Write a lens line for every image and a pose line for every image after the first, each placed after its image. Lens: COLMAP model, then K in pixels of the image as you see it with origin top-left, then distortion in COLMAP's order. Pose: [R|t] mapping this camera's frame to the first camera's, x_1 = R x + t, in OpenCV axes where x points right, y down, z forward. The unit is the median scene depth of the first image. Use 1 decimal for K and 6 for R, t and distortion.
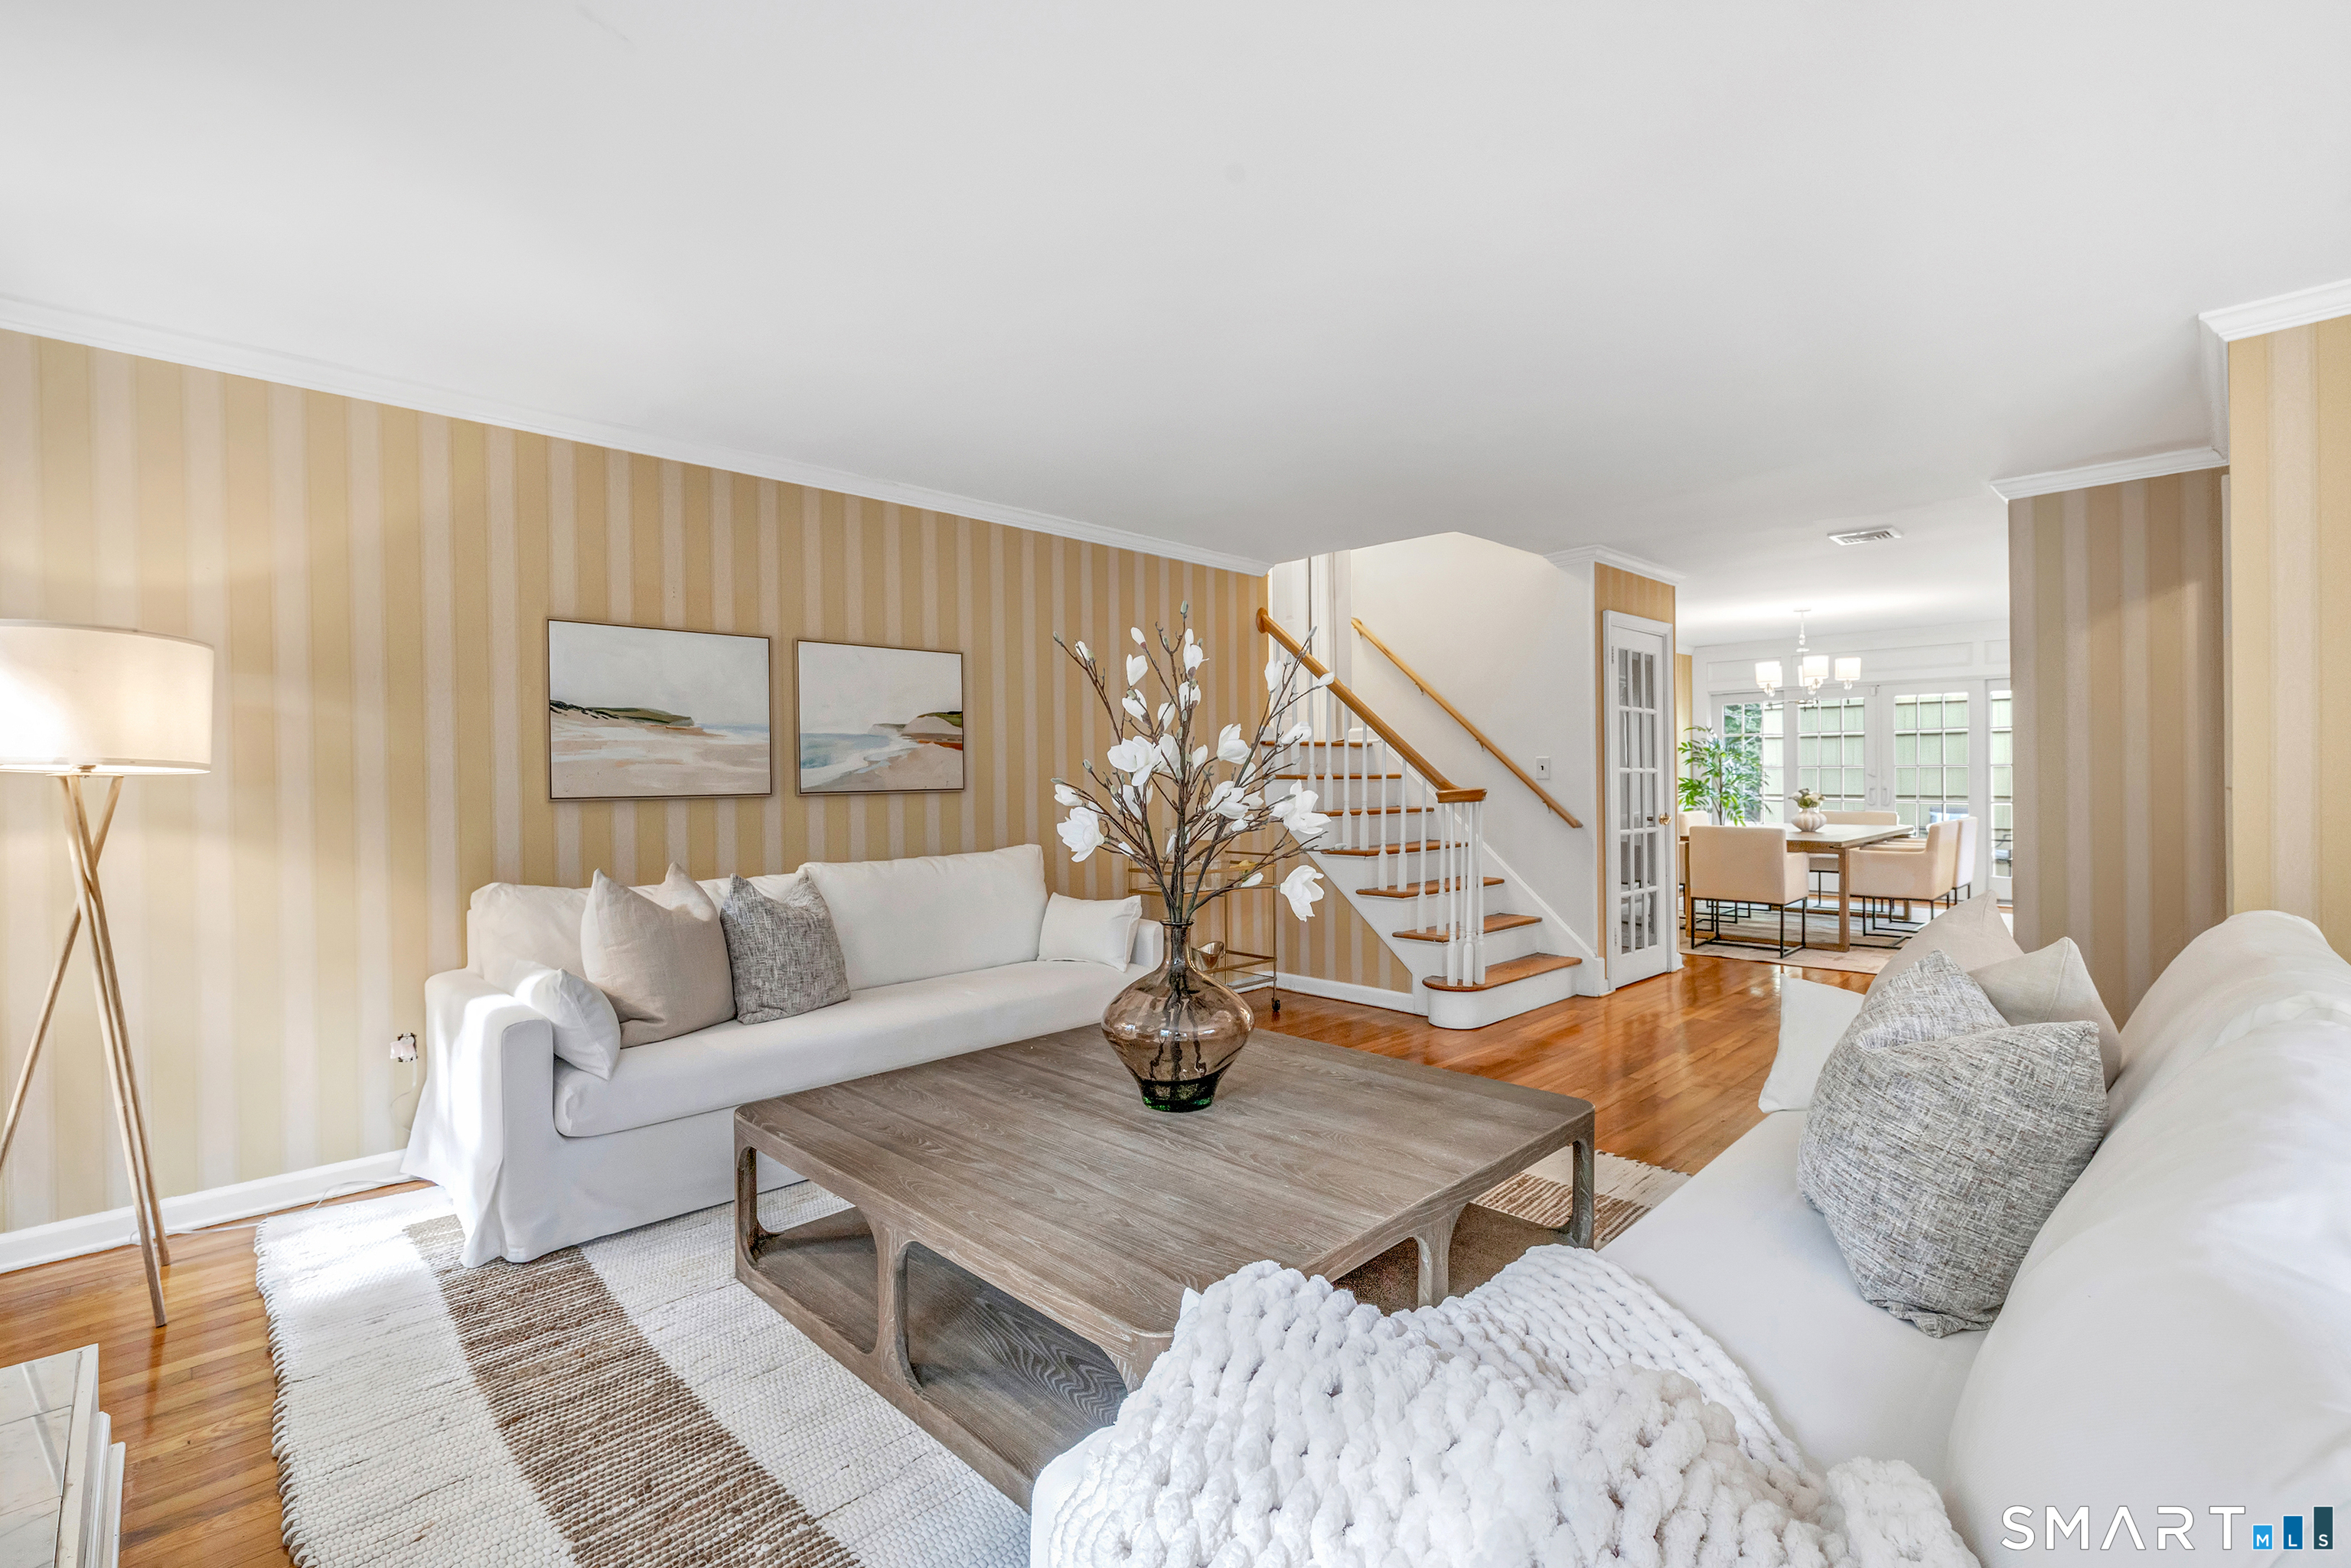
lens RADIAL K [[1059.7, 0, 1198.6], [0, 1059.7, 748.0], [0, 0, 1]] dist [0.000367, 0.001430]
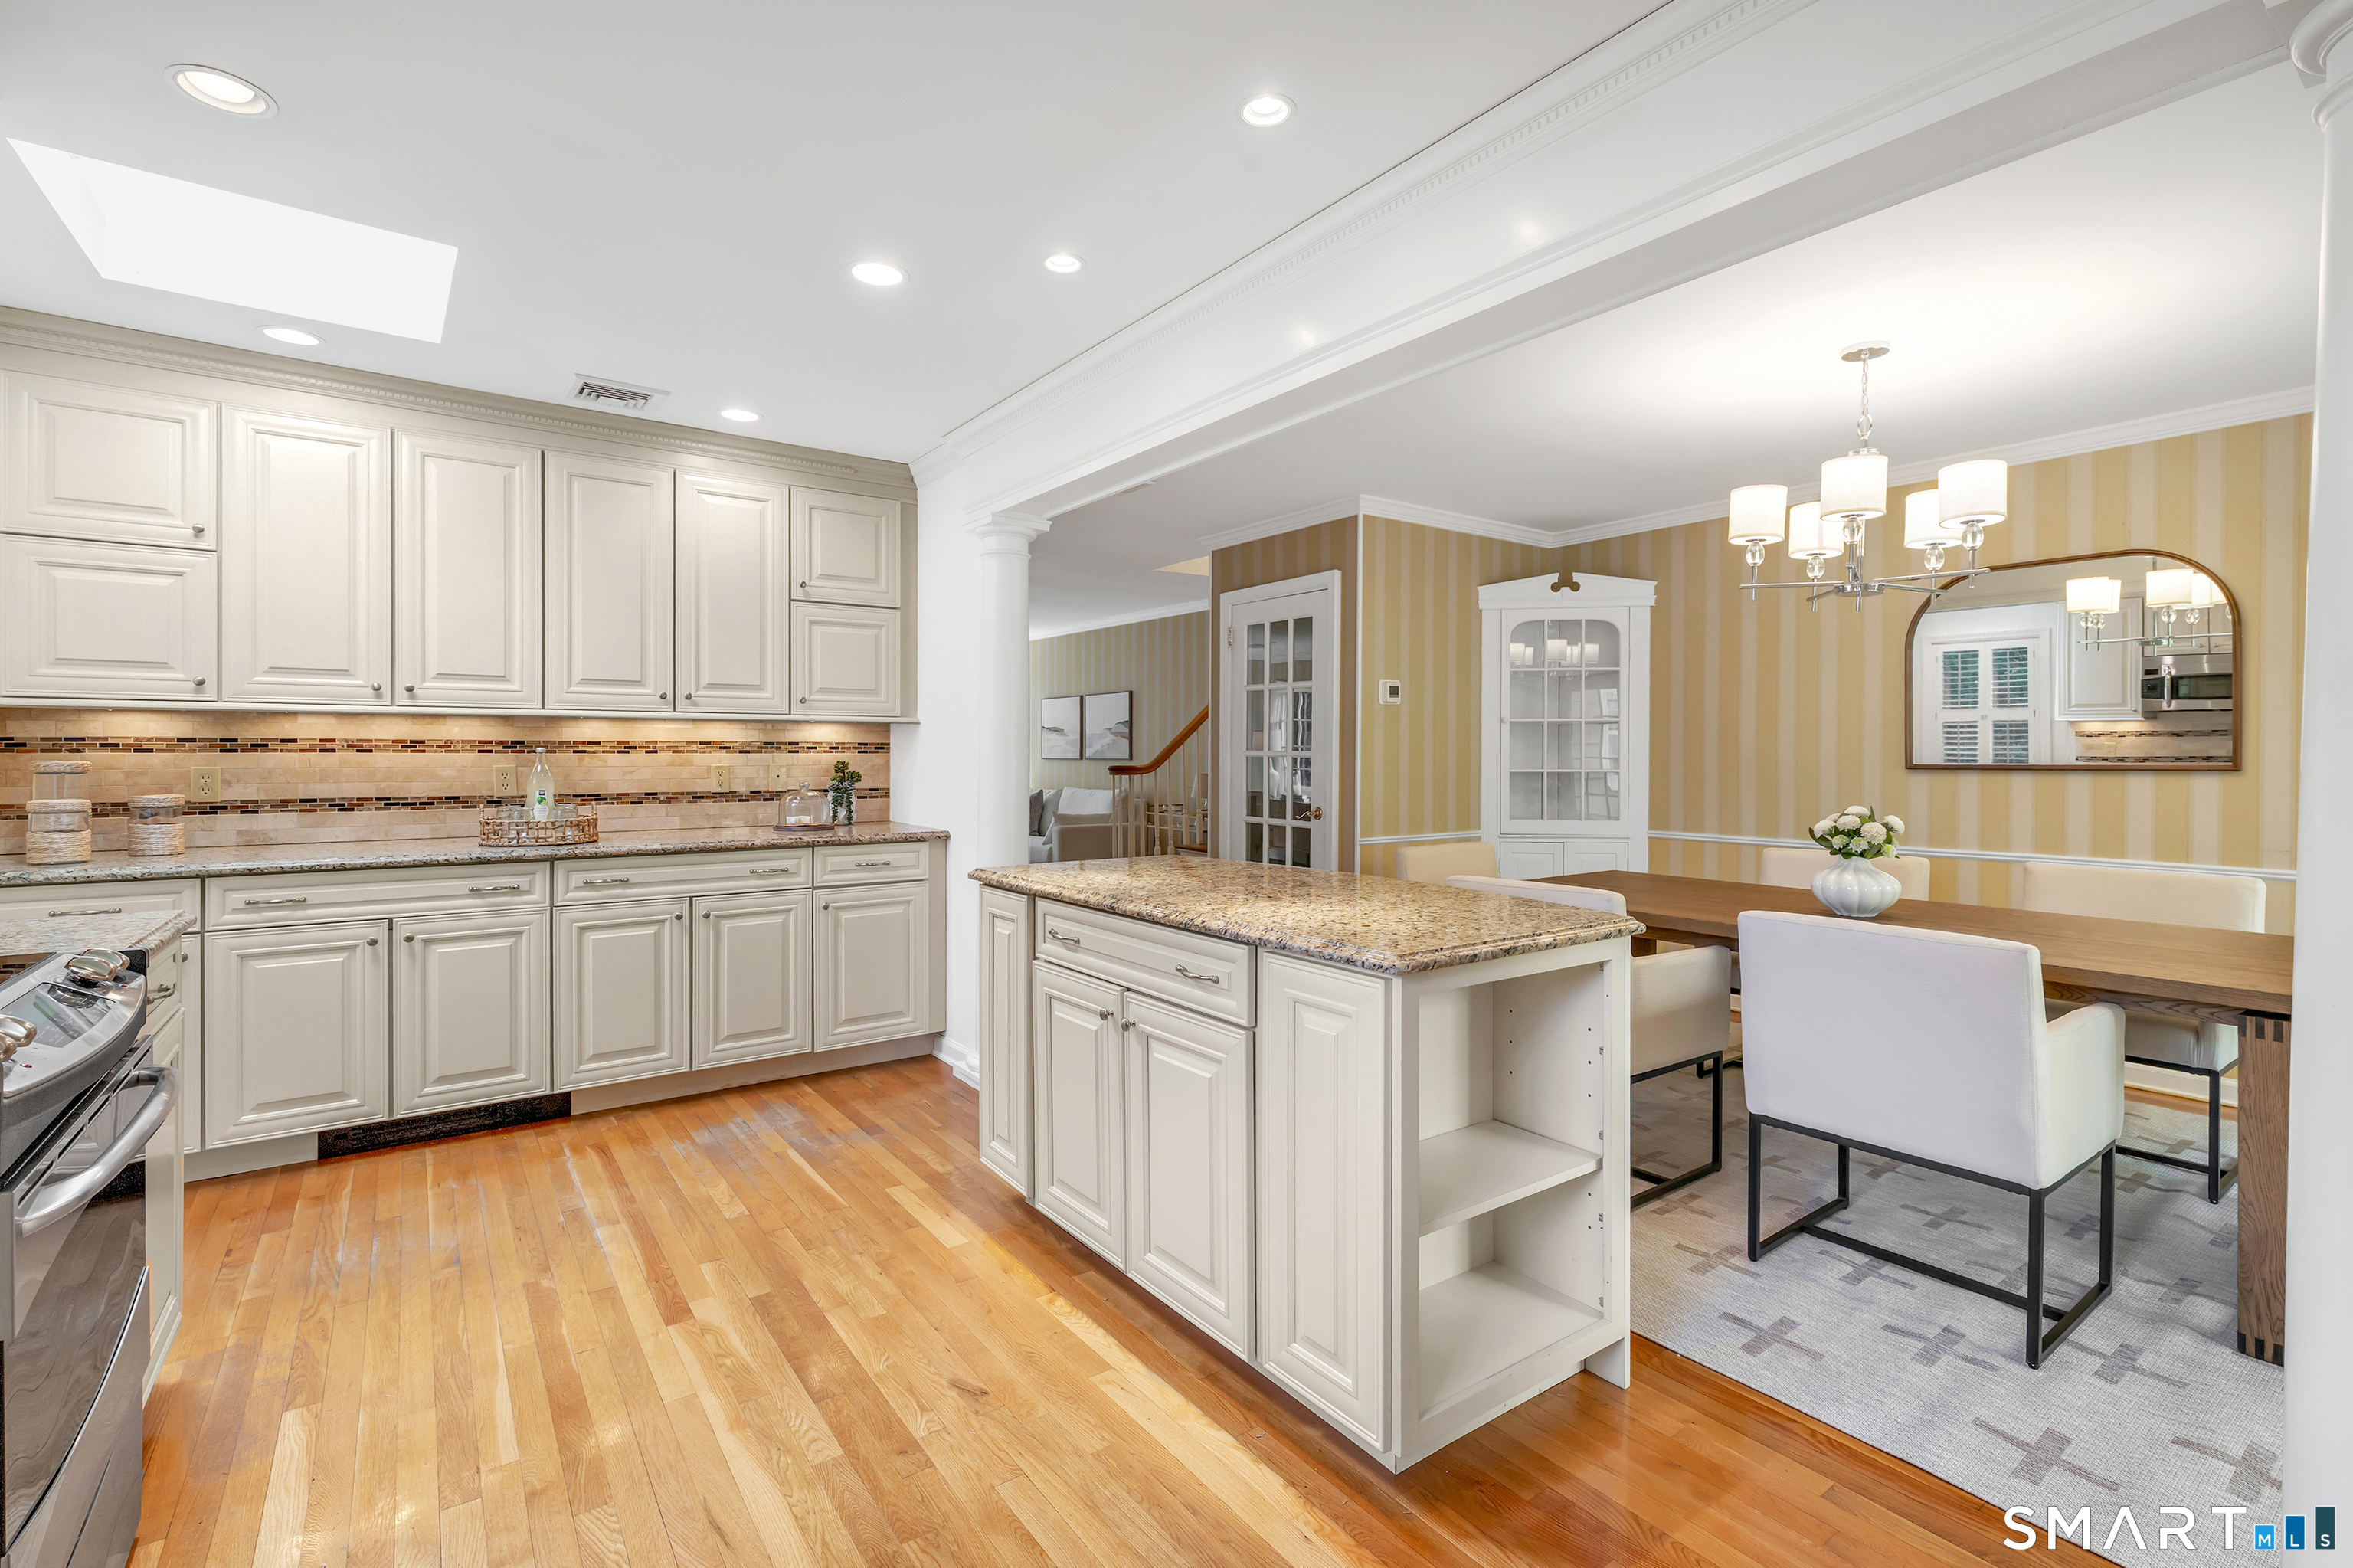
lens RADIAL K [[1060.6, 0, 1201.1], [0, 1060.6, 767.2], [0, 0, 1]] dist [0.000367, 0.001430]
pose [[-0.157947, 0.015984, -0.987318, 1.745886], [0.015338, 0.999788, 0.013732, 0.028228], [0.987329, -0.012975, -0.158158, 1.457278]]
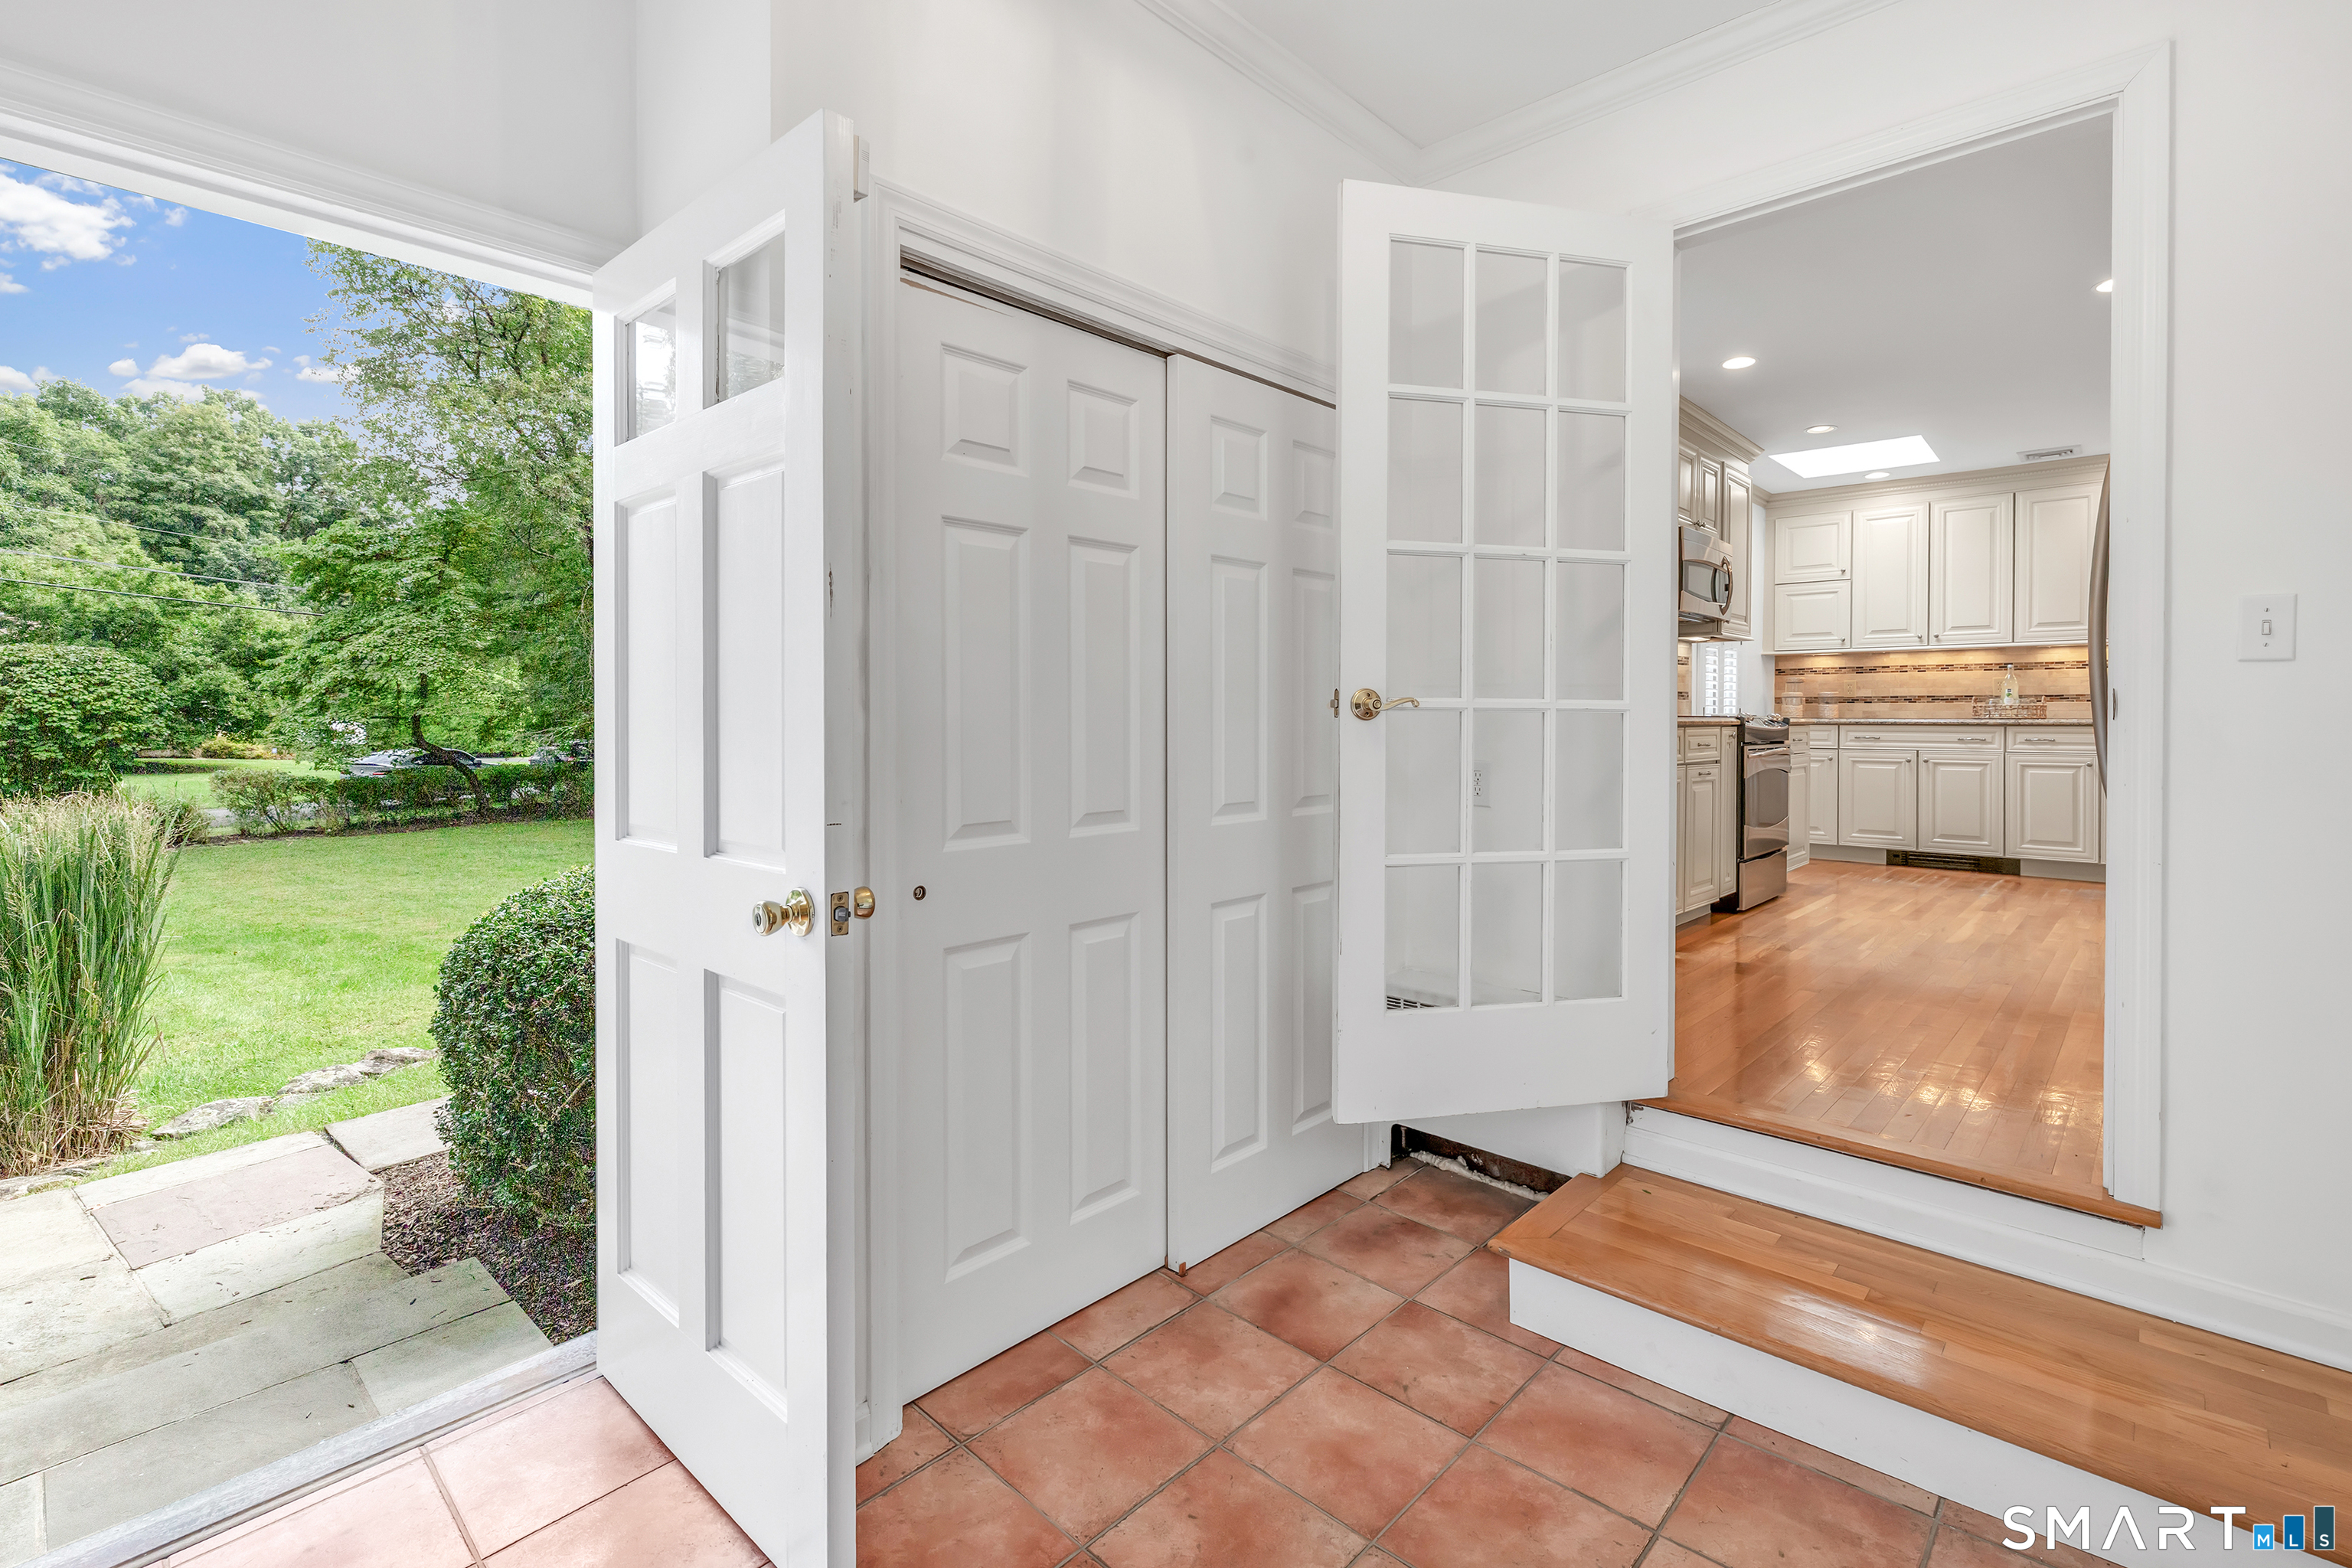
lens RADIAL K [[1060.2, 0, 1186.7], [0, 1060.2, 723.9], [0, 0, 1]] dist [0.000367, 0.001430]
pose [[-0.999637, 0.000526, -0.026927, 2.132364], [0.000782, 0.999955, -0.009489, 0.103573], [0.026921, -0.009507, -0.999592, 2.168397]]
